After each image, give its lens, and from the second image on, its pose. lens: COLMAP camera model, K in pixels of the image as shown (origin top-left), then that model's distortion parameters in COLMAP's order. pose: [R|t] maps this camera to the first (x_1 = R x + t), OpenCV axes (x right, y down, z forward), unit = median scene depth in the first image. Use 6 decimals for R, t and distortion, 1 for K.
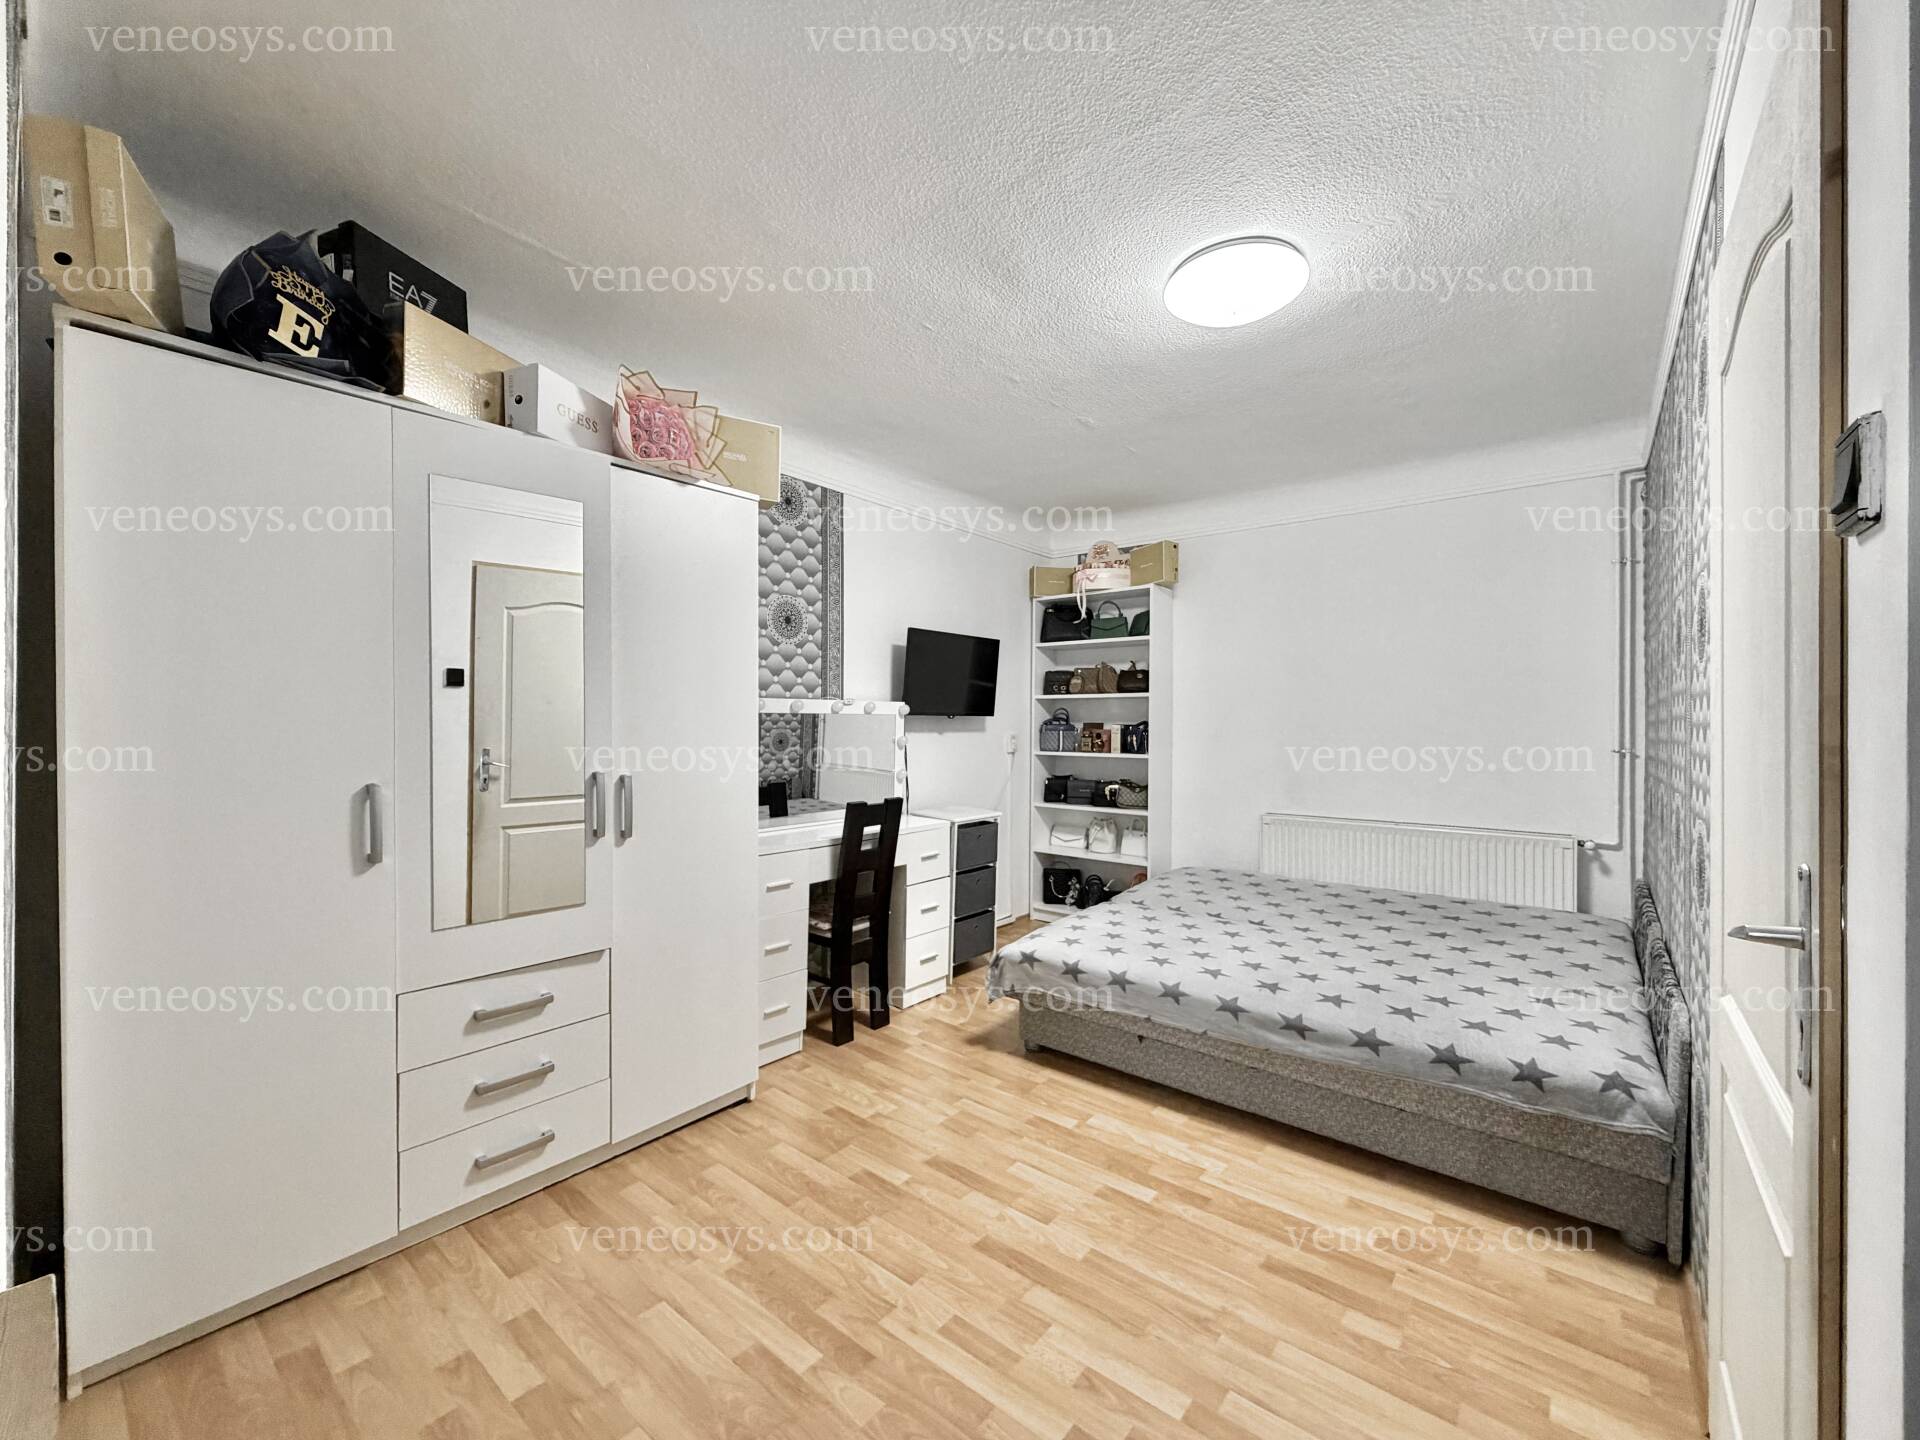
lens RADIAL K [[764.1, 0, 957.0], [0, 764.1, 726.8], [0, 0, 1]] dist [-0.001788, 0.000533]
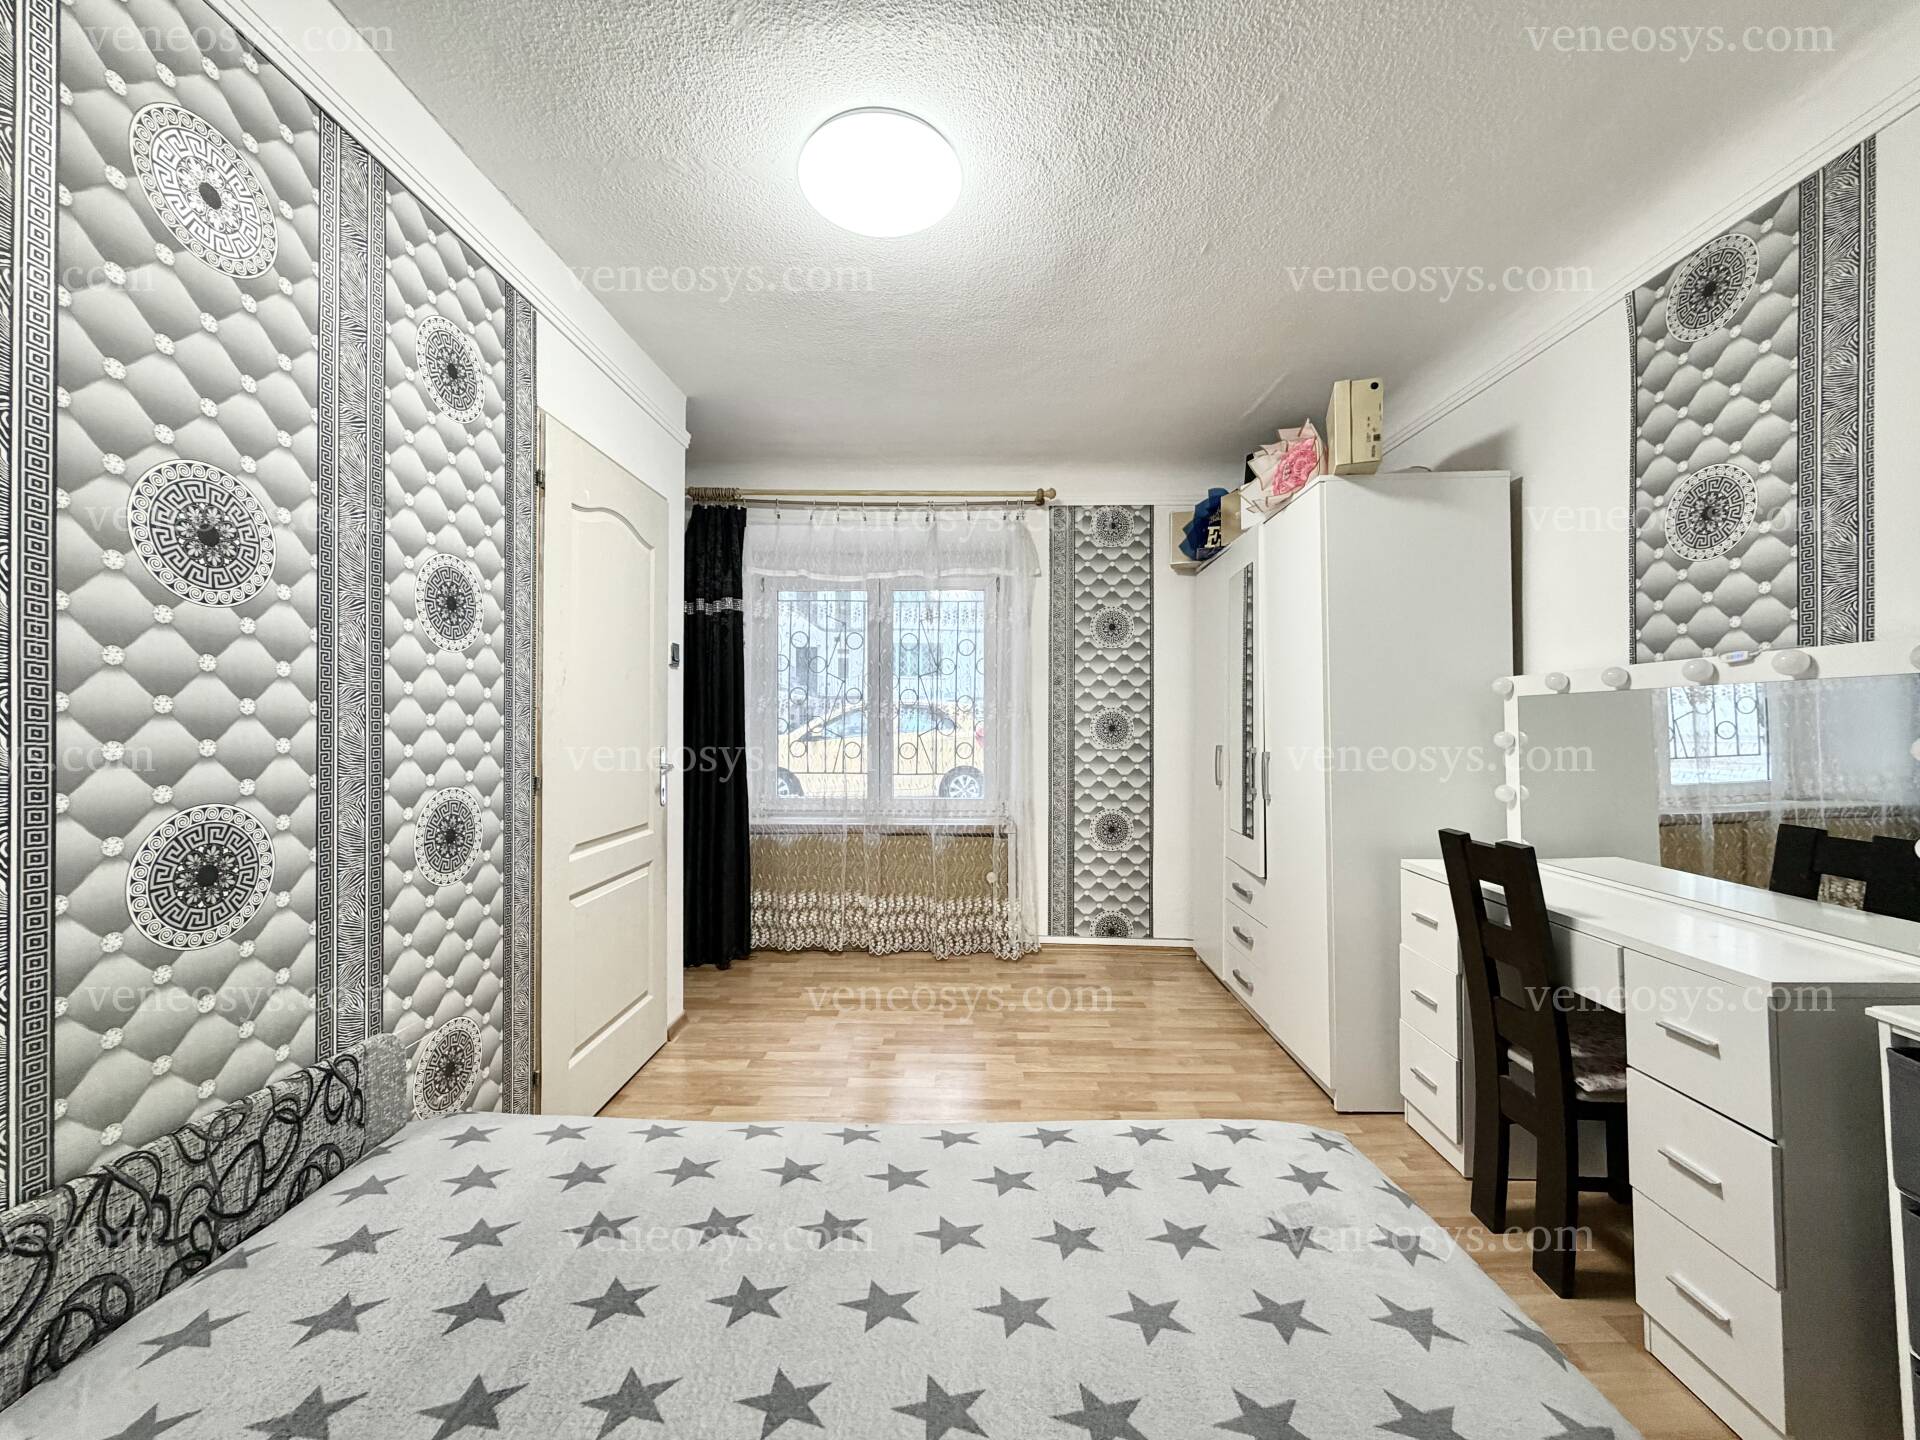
lens RADIAL K [[764.1, 0, 955.1], [0, 764.1, 715.7], [0, 0, 1]] dist [-0.001788, 0.000533]
pose [[-0.787335, -0.006888, -0.616487, 0.518802], [-0.004642, 0.999975, -0.005244, 0.006940], [0.616508, -0.001267, -0.787348, 1.093944]]
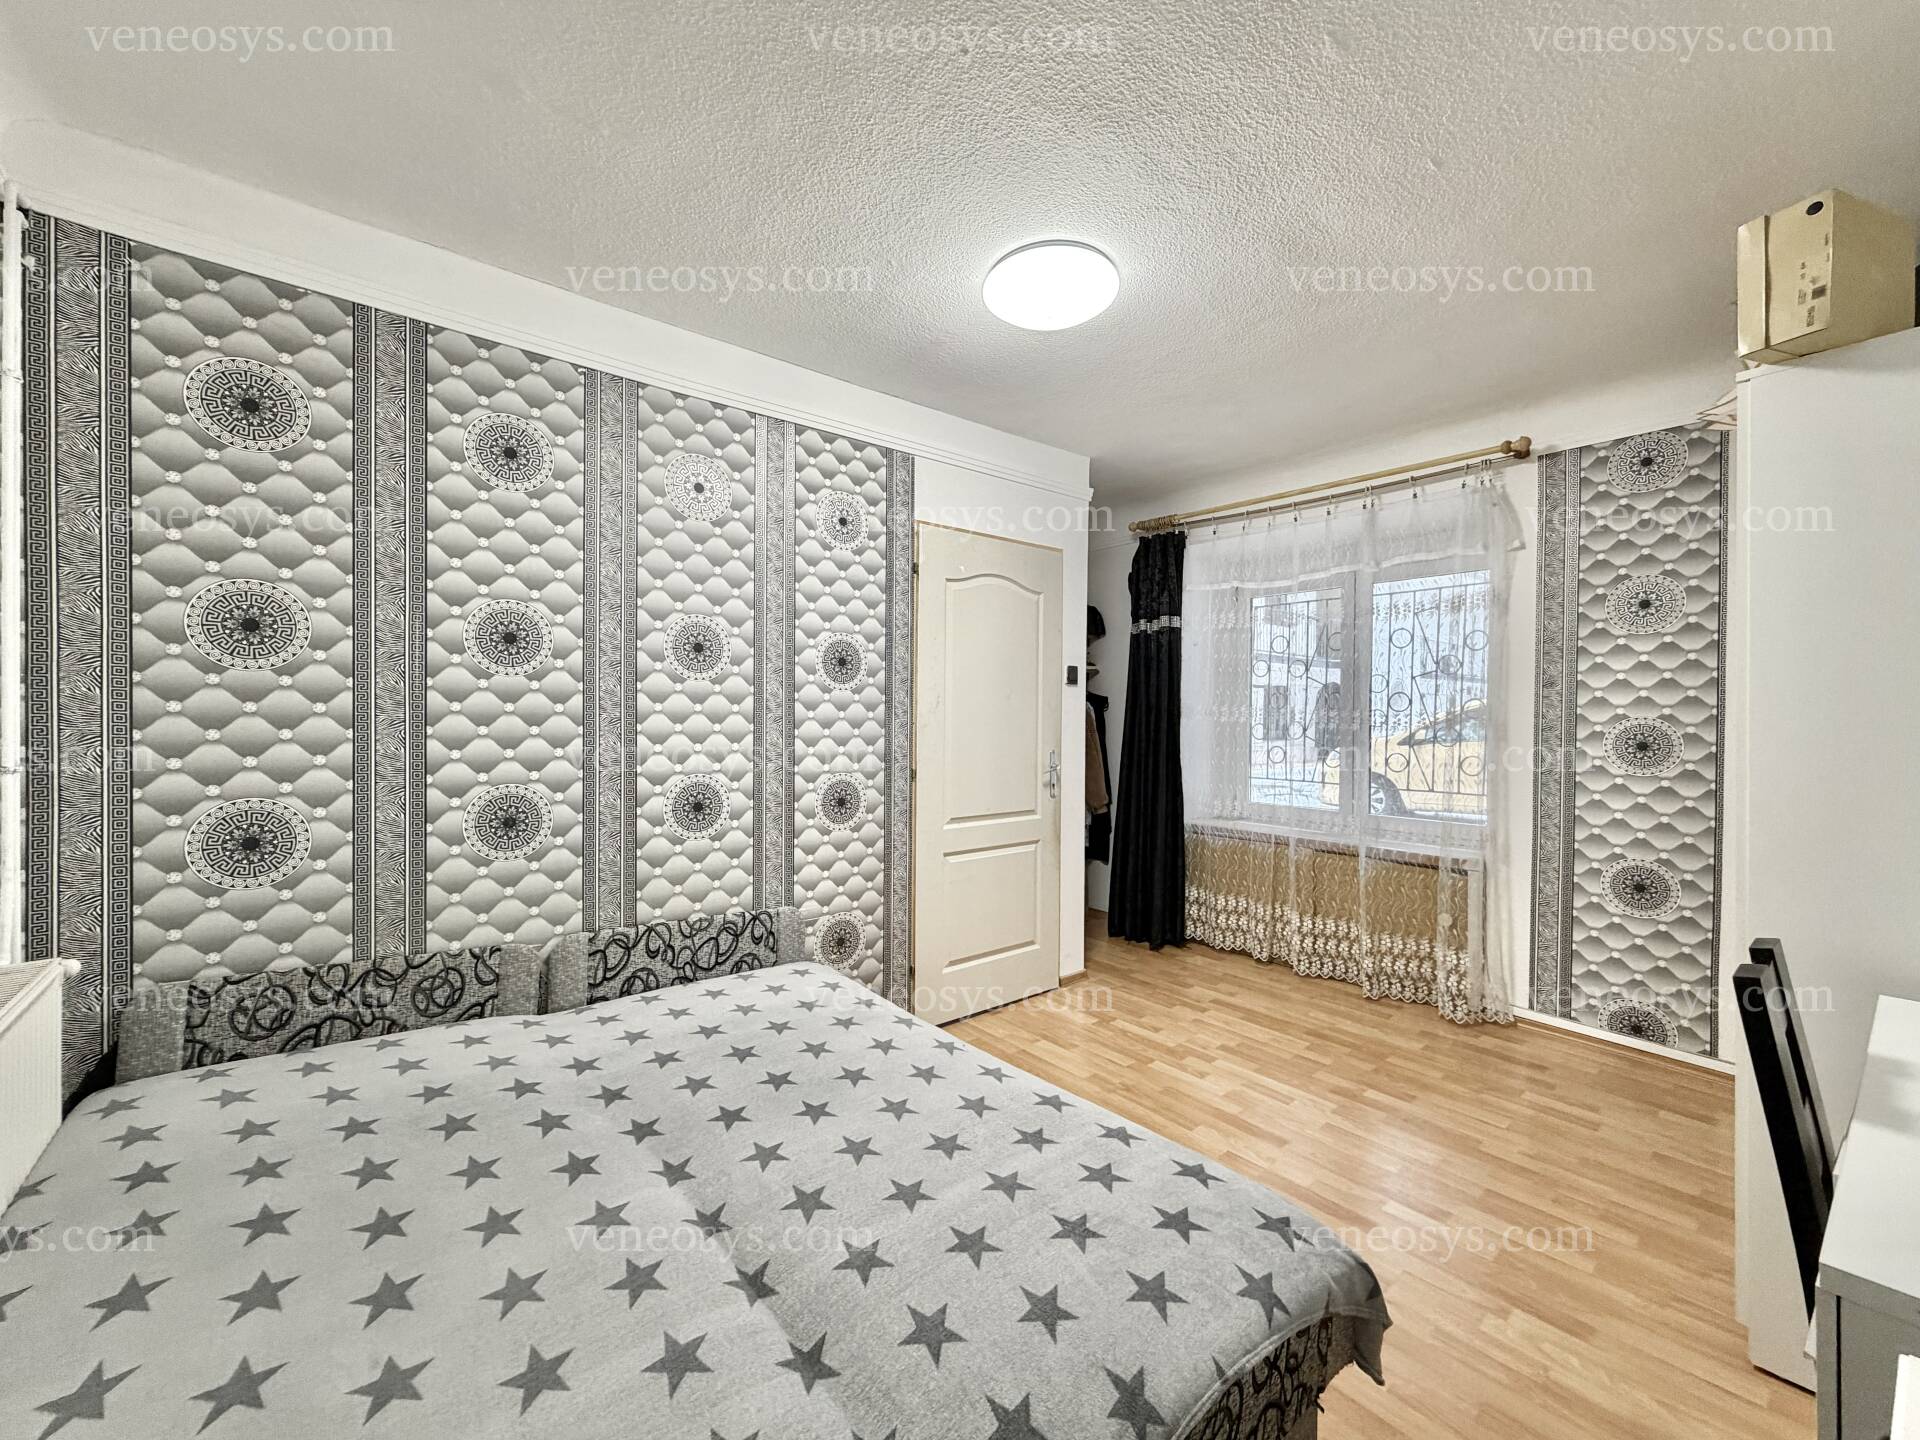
lens RADIAL K [[764.1, 0, 948.9], [0, 764.1, 715.7], [0, 0, 1]] dist [-0.001788, 0.000533]
pose [[-0.979865, -0.007197, 0.199532, 0.182330], [-0.005849, 0.999956, 0.007347, -0.016641], [-0.199576, 0.006032, -0.979864, 1.292180]]
